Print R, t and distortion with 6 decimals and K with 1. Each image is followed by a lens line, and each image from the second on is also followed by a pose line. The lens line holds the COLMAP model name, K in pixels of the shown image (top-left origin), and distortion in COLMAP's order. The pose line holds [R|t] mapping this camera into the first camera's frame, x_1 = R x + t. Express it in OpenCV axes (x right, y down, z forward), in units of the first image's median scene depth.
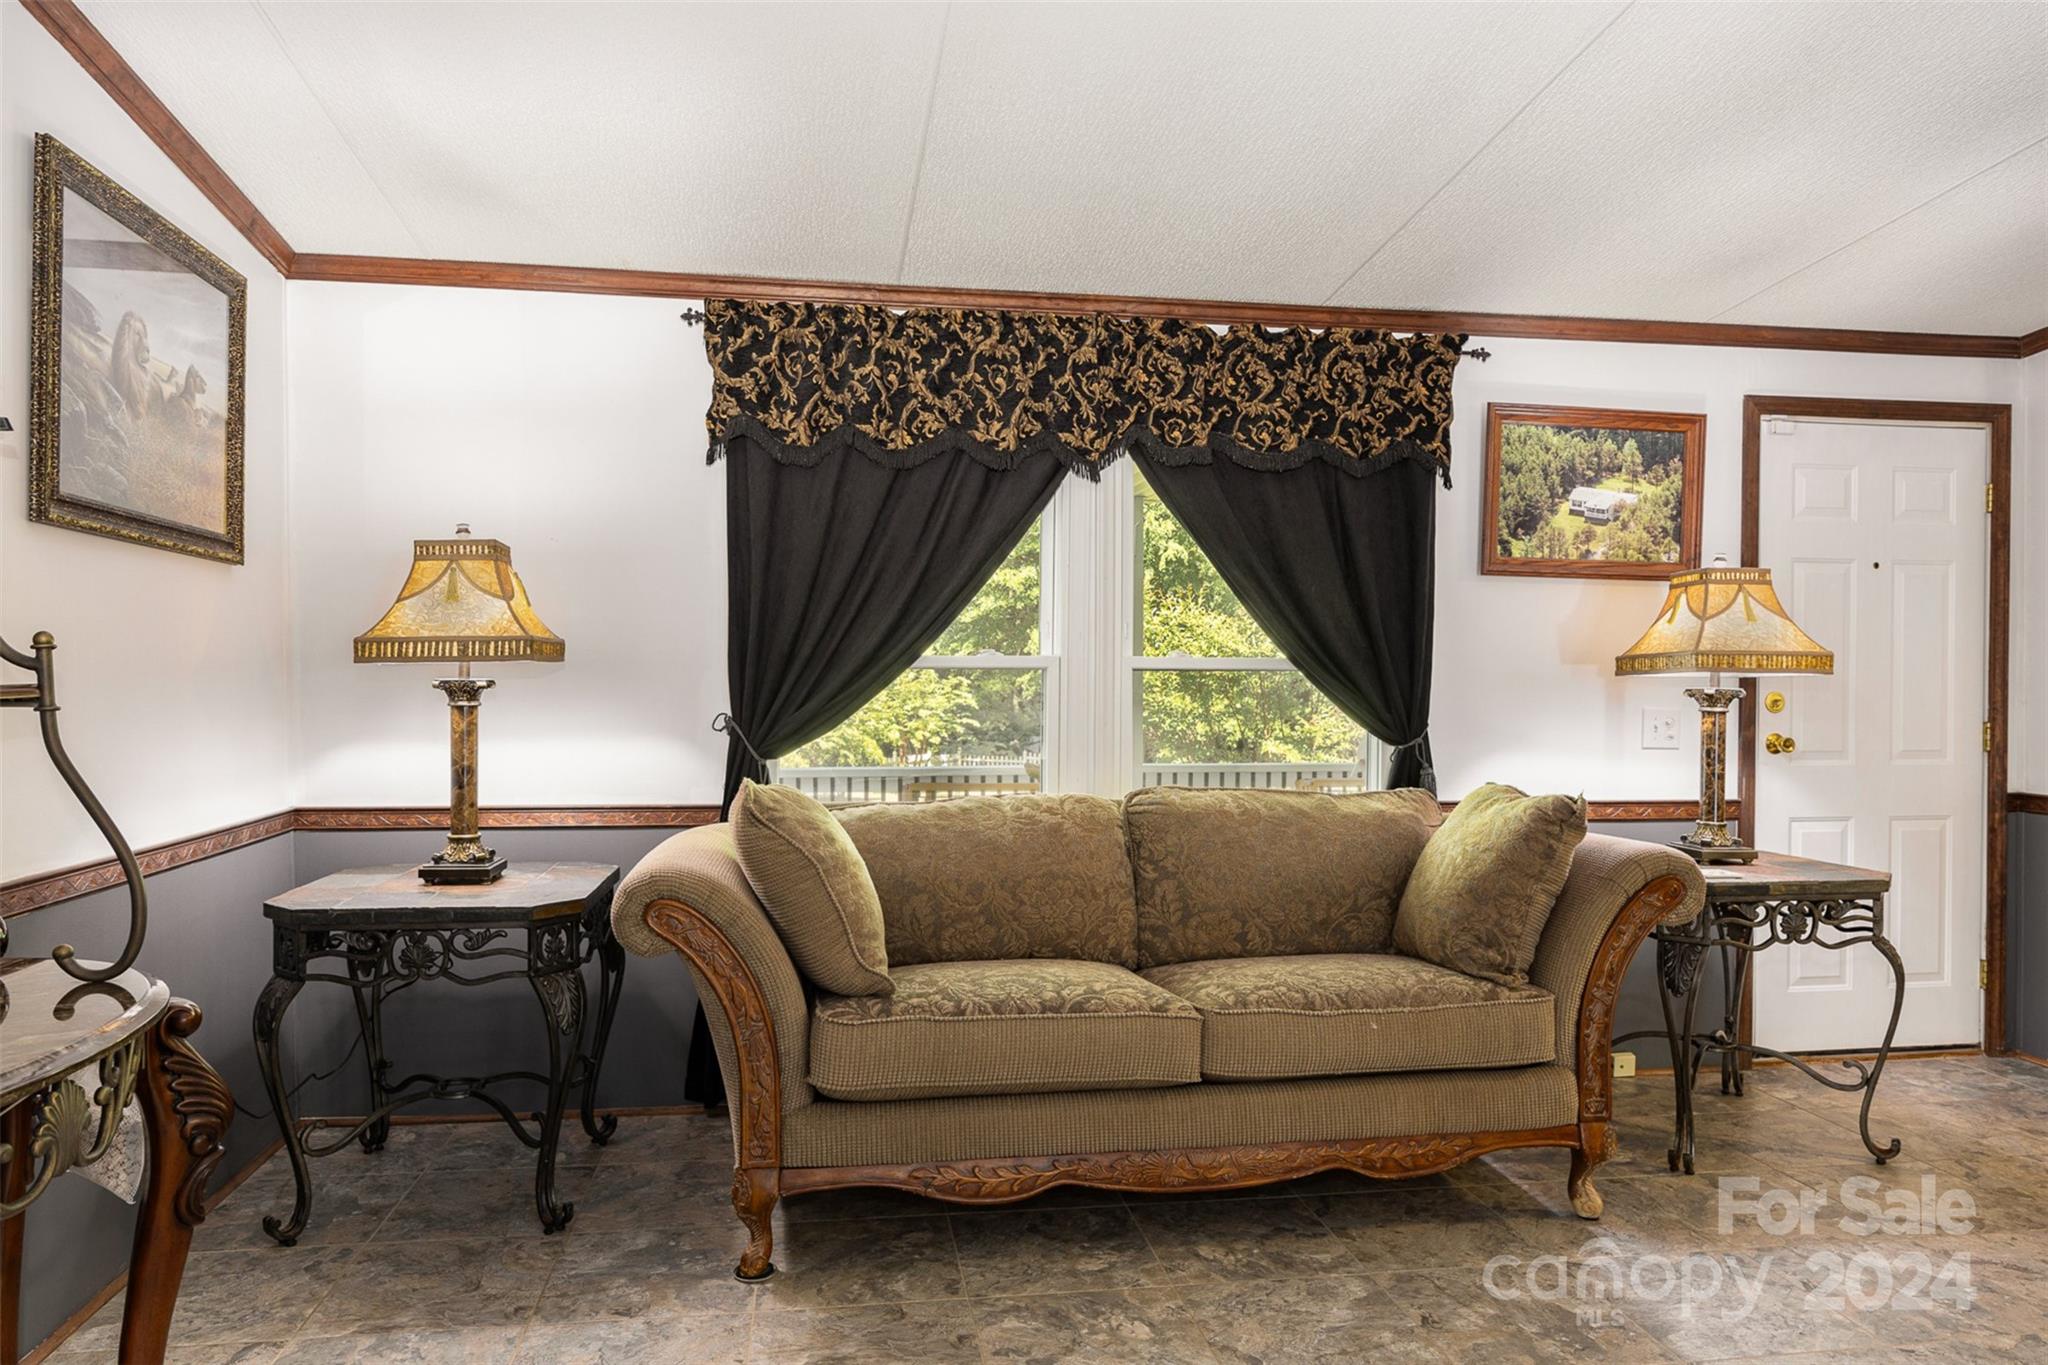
lens RADIAL K [[1299.5, 0, 964.8], [0, 1299.5, 690.2], [0, 0, 1]] dist [-0.002786, 0.002883]
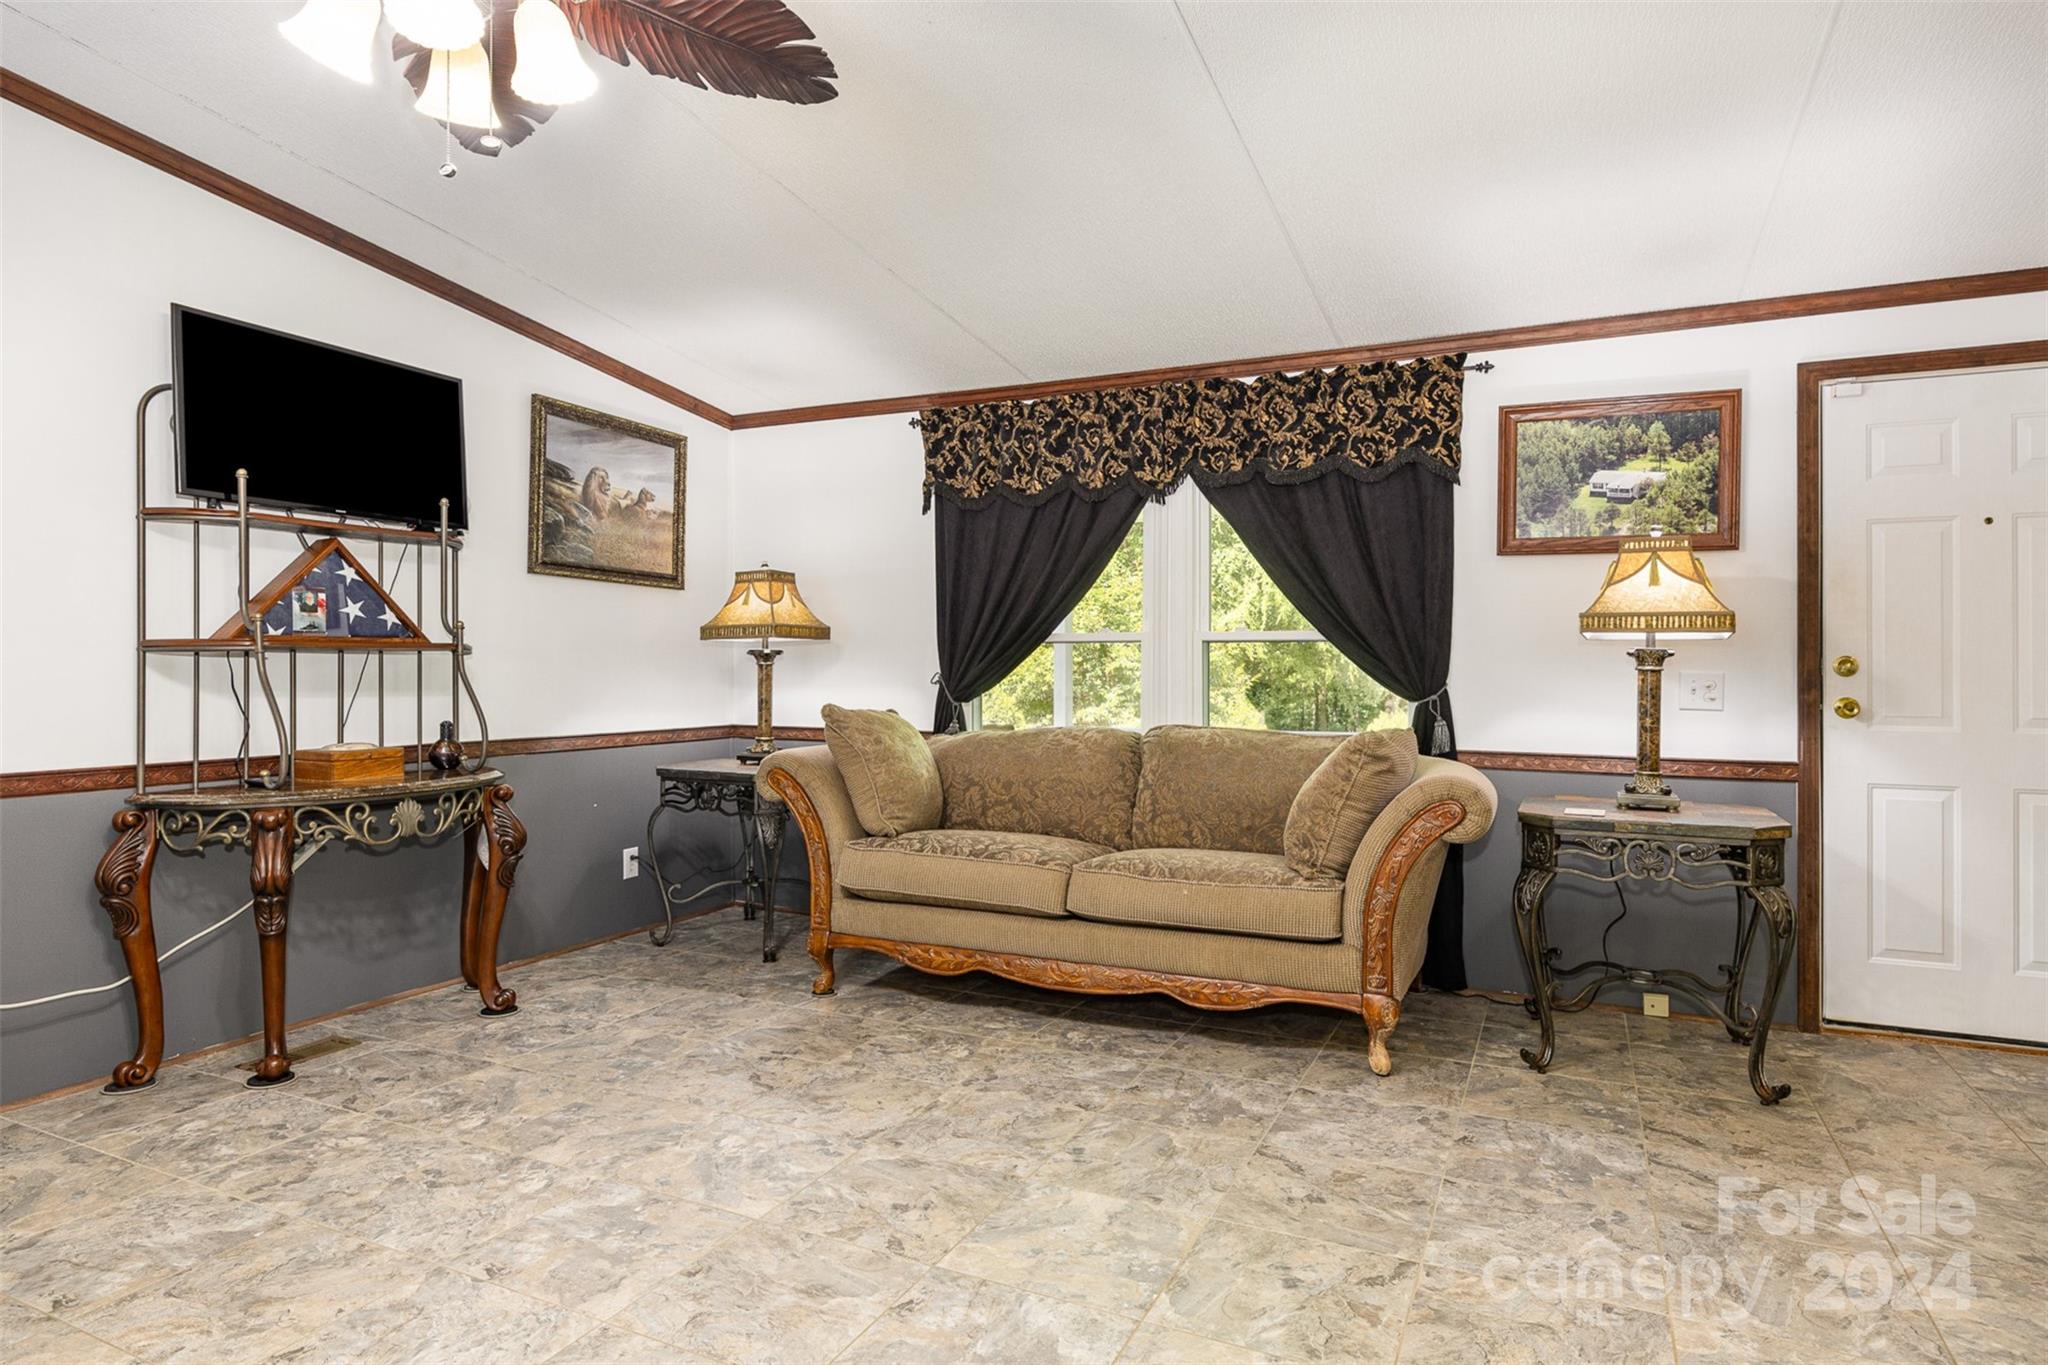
lens RADIAL K [[1110.2, 0, 1025.2], [0, 1110.2, 669.8], [0, 0, 1]] dist [-0.005881, 0.000048]
pose [[0.837730, -0.001944, -0.546082, 0.621101], [-0.007809, 0.999849, -0.015540, 0.033589], [0.546029, 0.017283, 0.837588, -0.057340]]
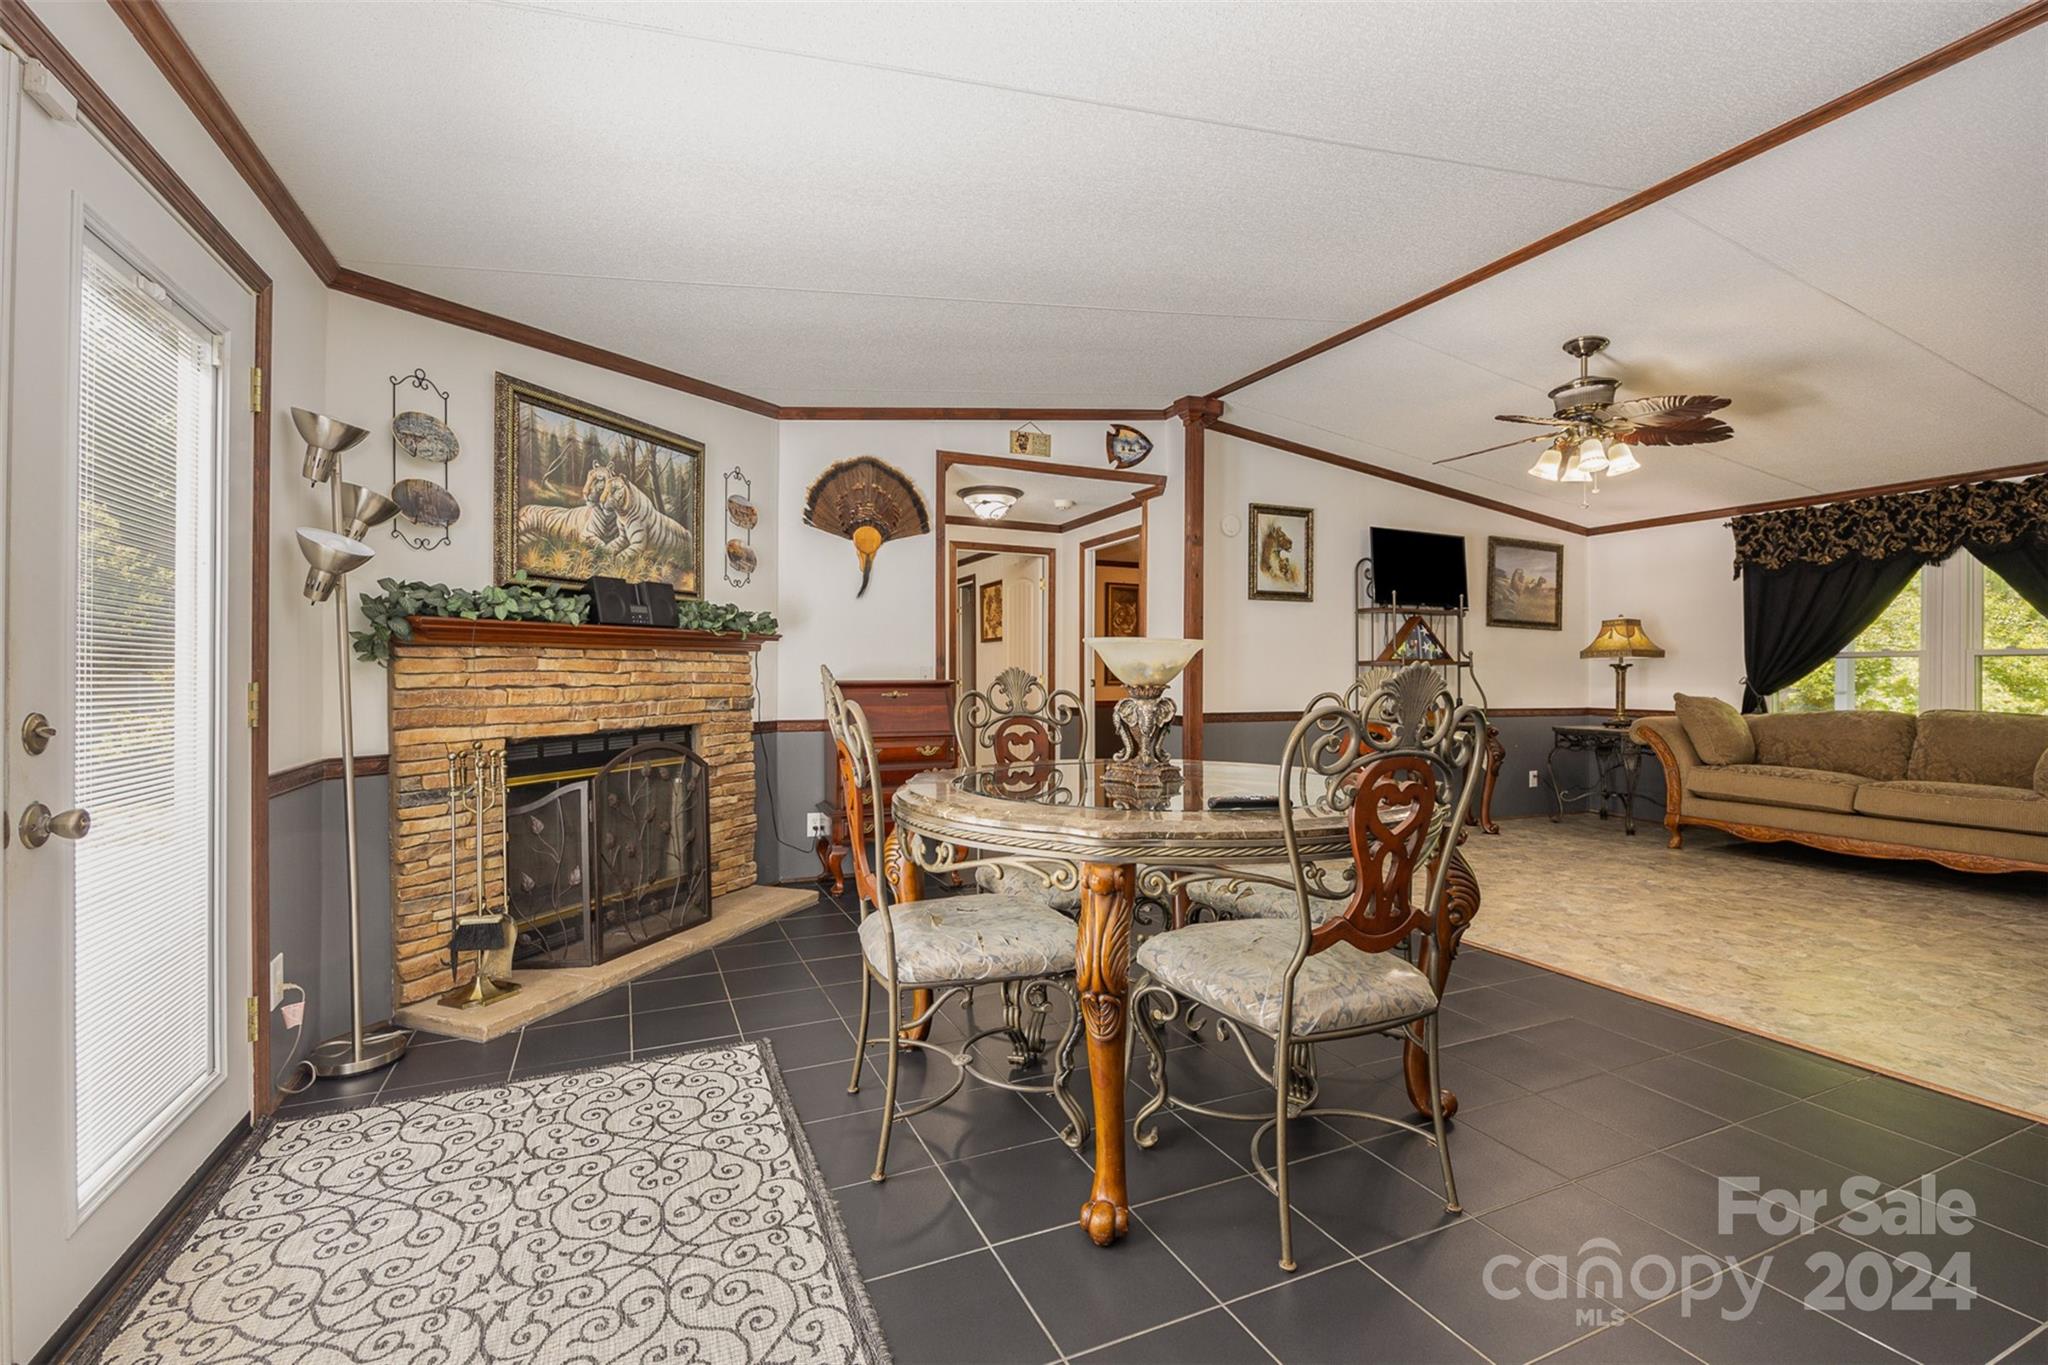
lens RADIAL K [[871.7, 0, 1030.0], [0, 871.7, 678.8], [0, 0, 1]] dist [-0.011215, 0.000024]
pose [[0.273628, -0.001950, -0.961834, 1.040689], [-0.022023, 0.999723, -0.008292, 0.064613], [0.961584, 0.023451, 0.273509, -0.789026]]
